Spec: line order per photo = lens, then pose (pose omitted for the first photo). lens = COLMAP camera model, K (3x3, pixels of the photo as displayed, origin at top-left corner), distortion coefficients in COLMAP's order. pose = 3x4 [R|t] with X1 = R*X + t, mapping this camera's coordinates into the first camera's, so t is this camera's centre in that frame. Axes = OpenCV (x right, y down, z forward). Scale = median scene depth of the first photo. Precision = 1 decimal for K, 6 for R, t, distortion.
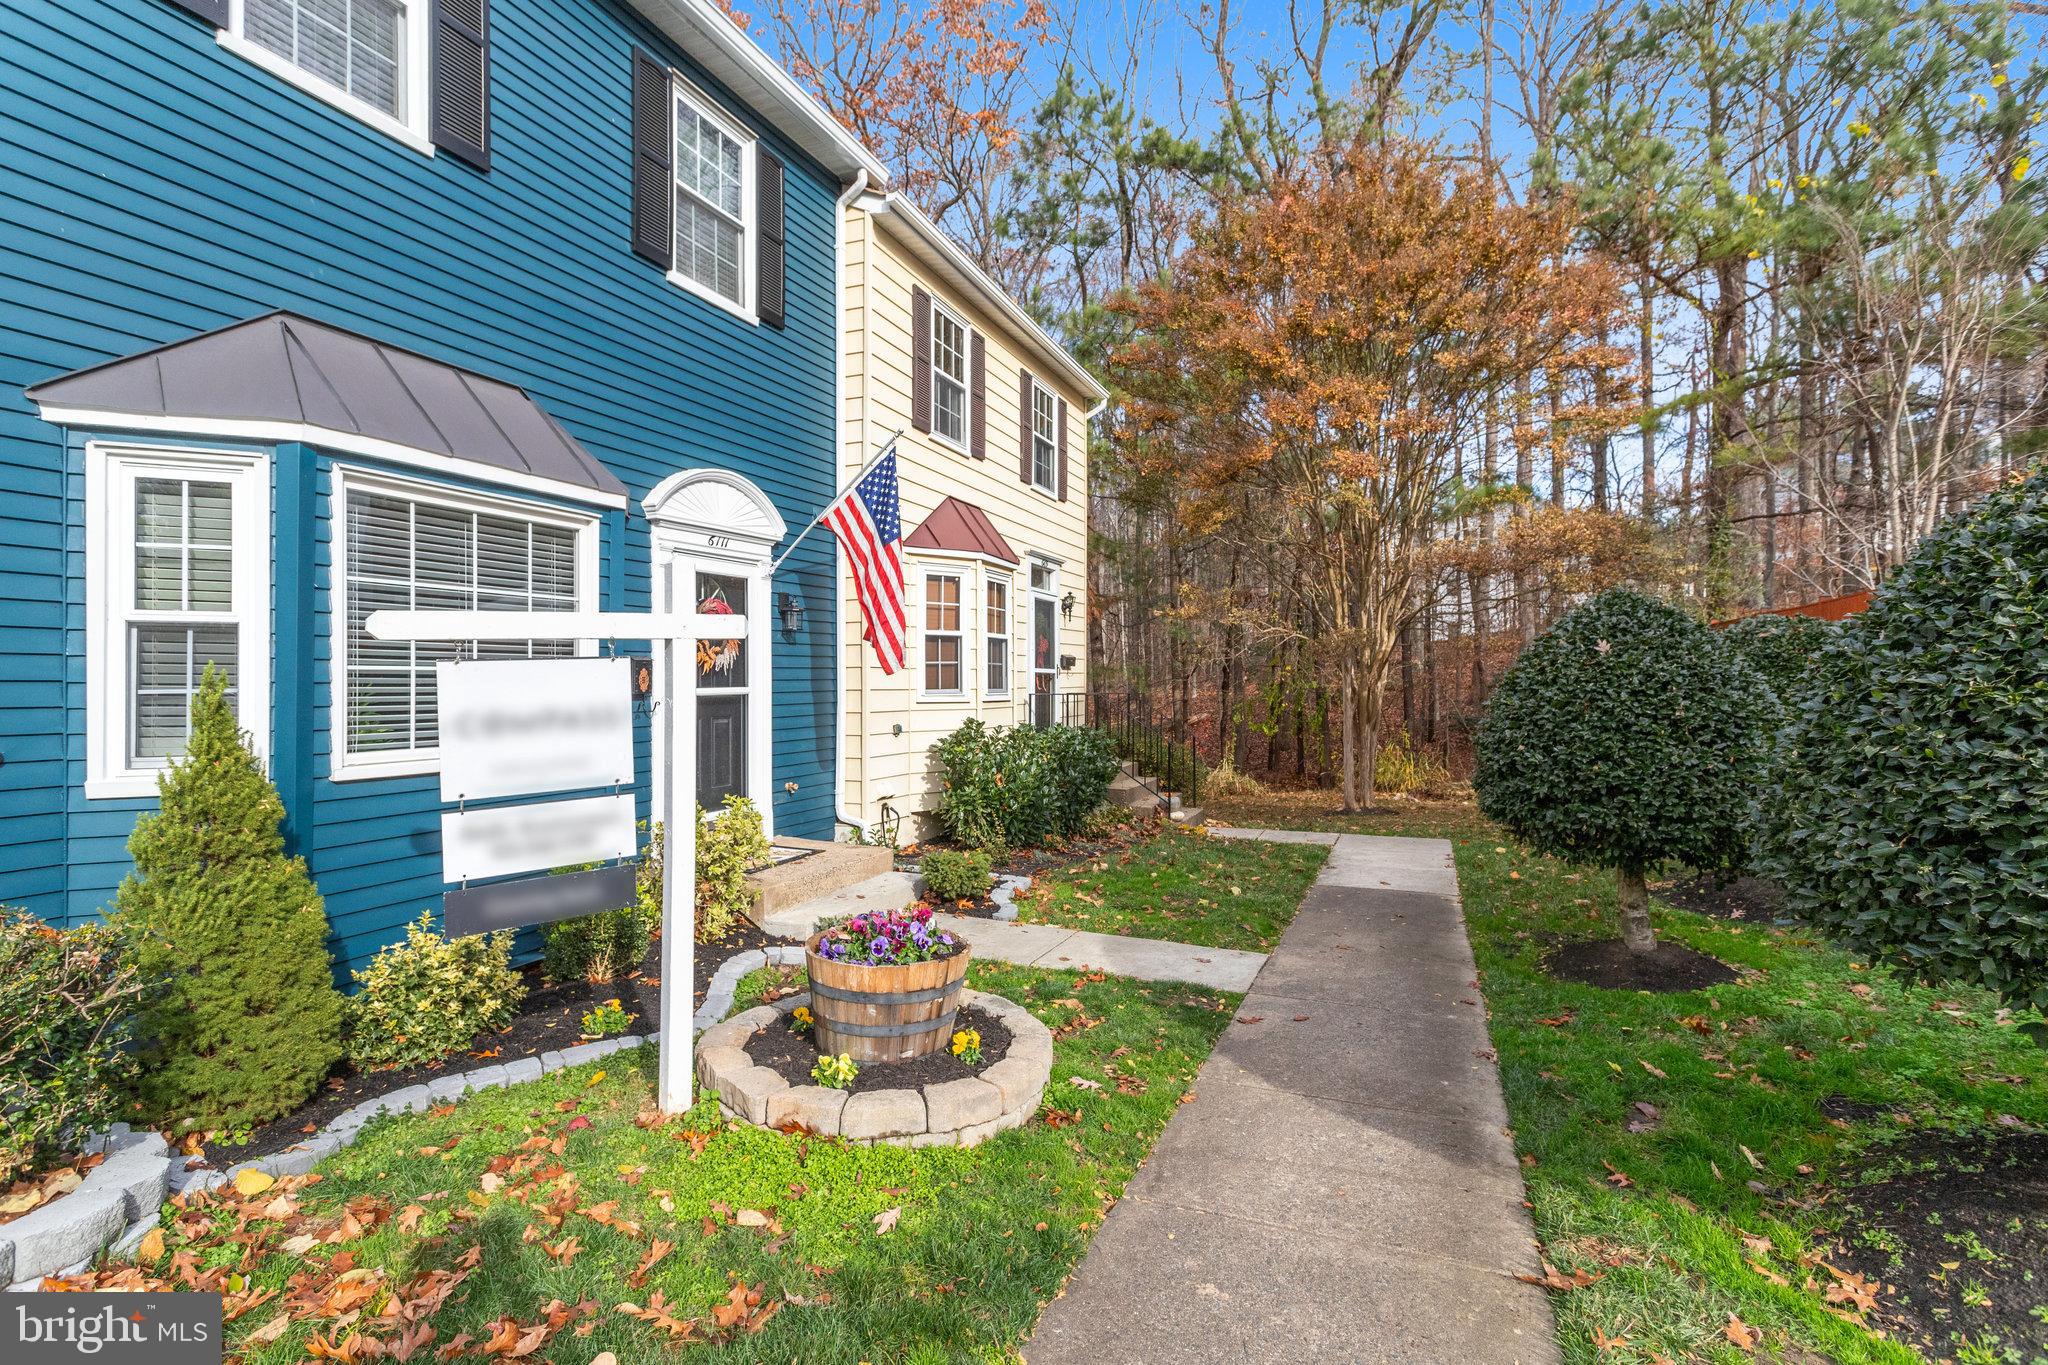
lens RADIAL K [[1011.9, 0, 1022.6], [0, 1011.9, 646.2], [0, 0, 1]] dist [0.006787, 0.000906]
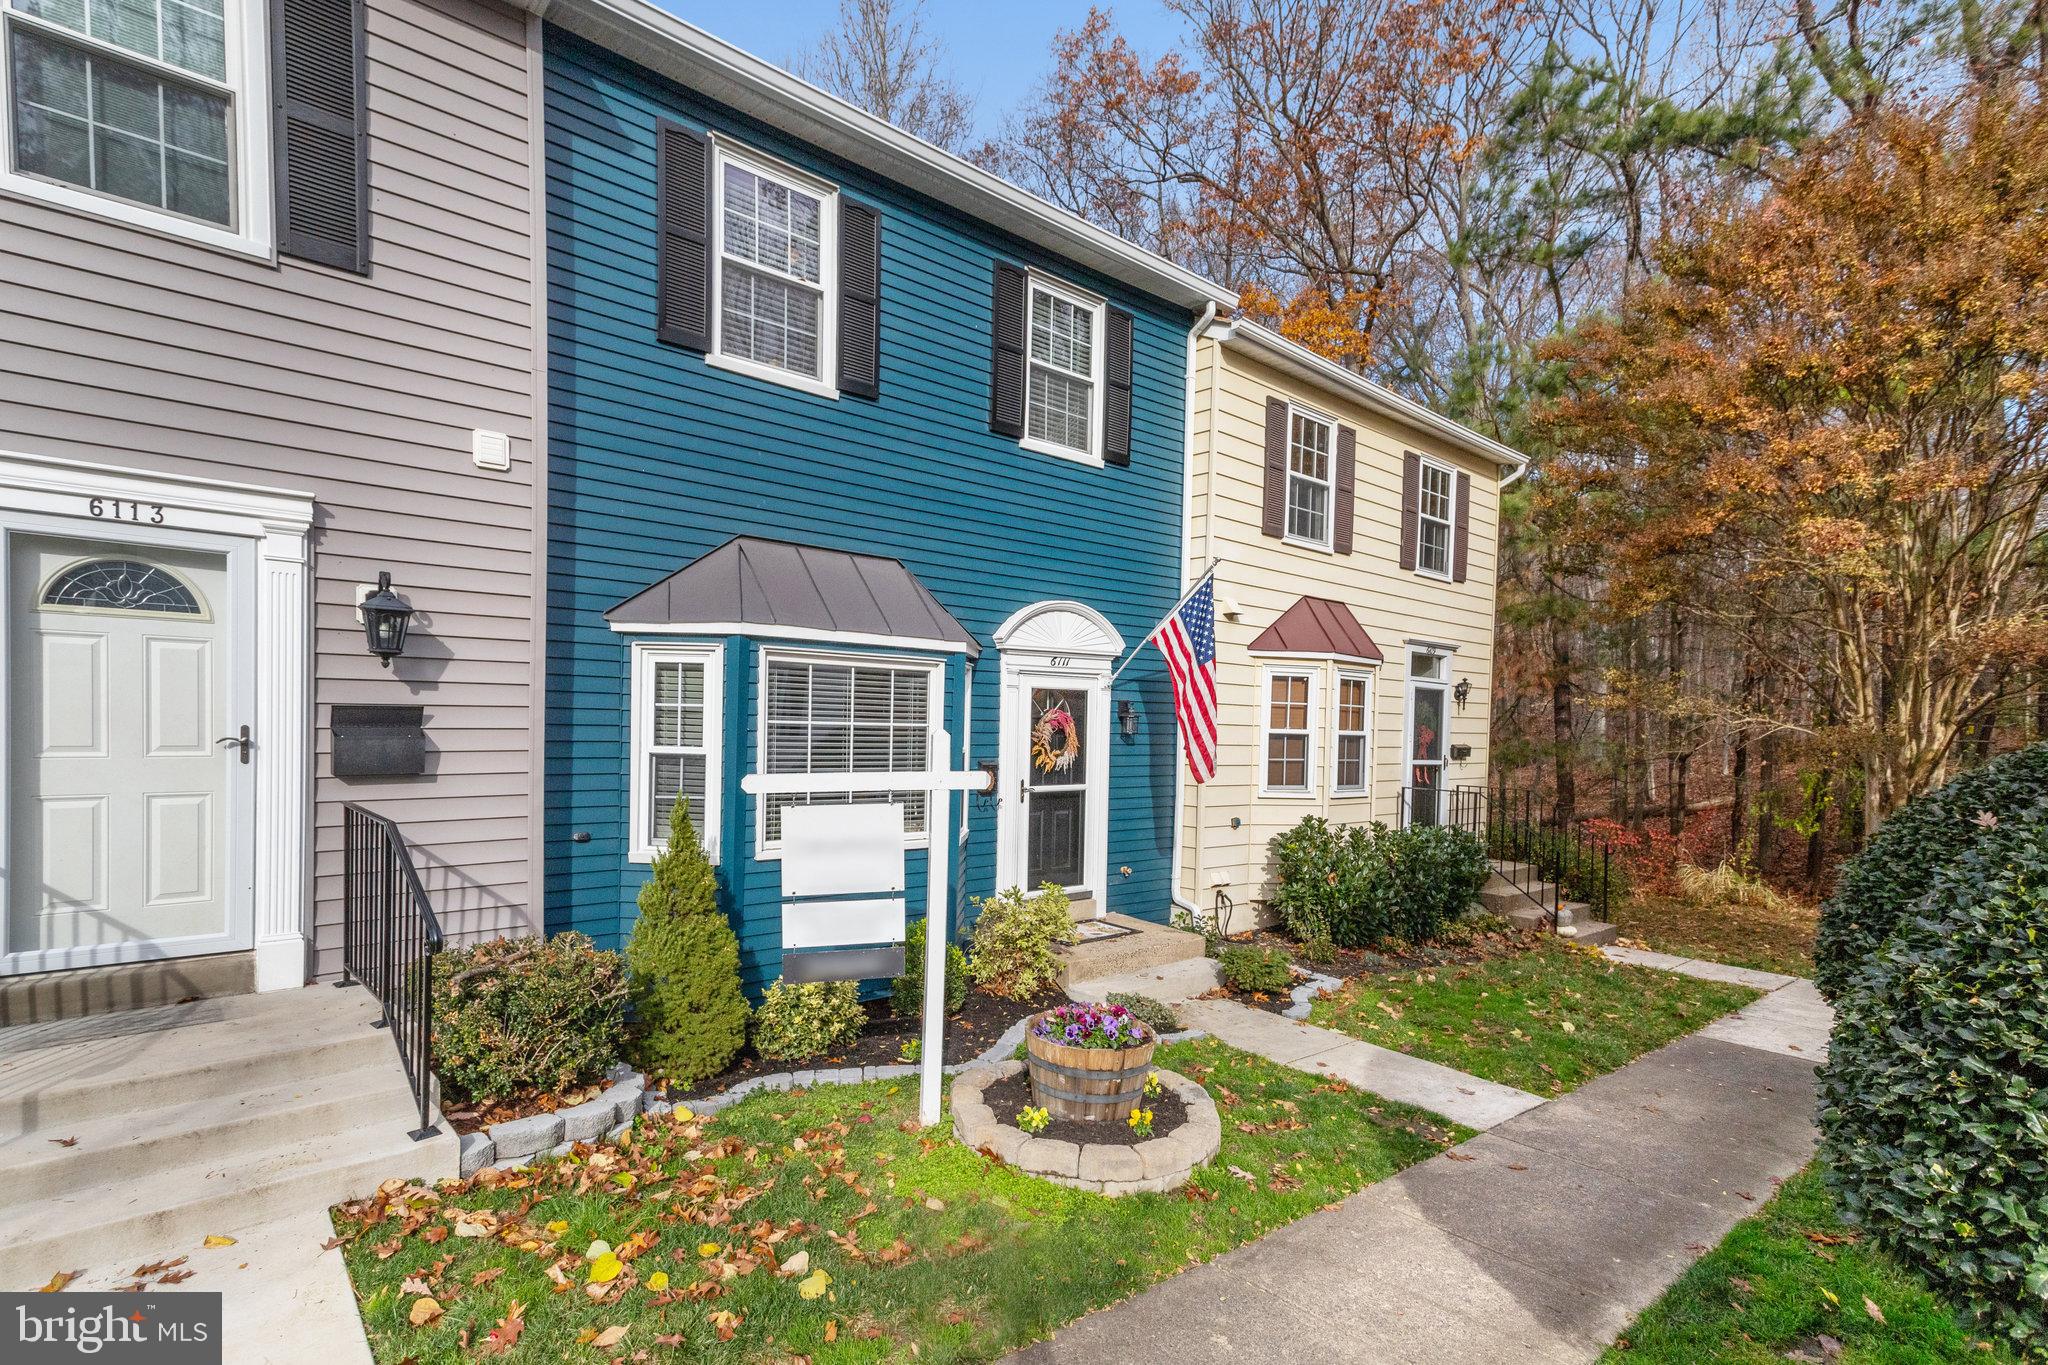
lens RADIAL K [[1049.9, 0, 1018.2], [0, 1049.9, 717.7], [0, 0, 1]] dist [0.042483, 0.000598]
pose [[0.897023, 0.031136, -0.440886, 0.206404], [-0.017694, 0.999246, 0.034567, -0.082505], [0.441629, -0.023207, 0.896897, -0.129118]]
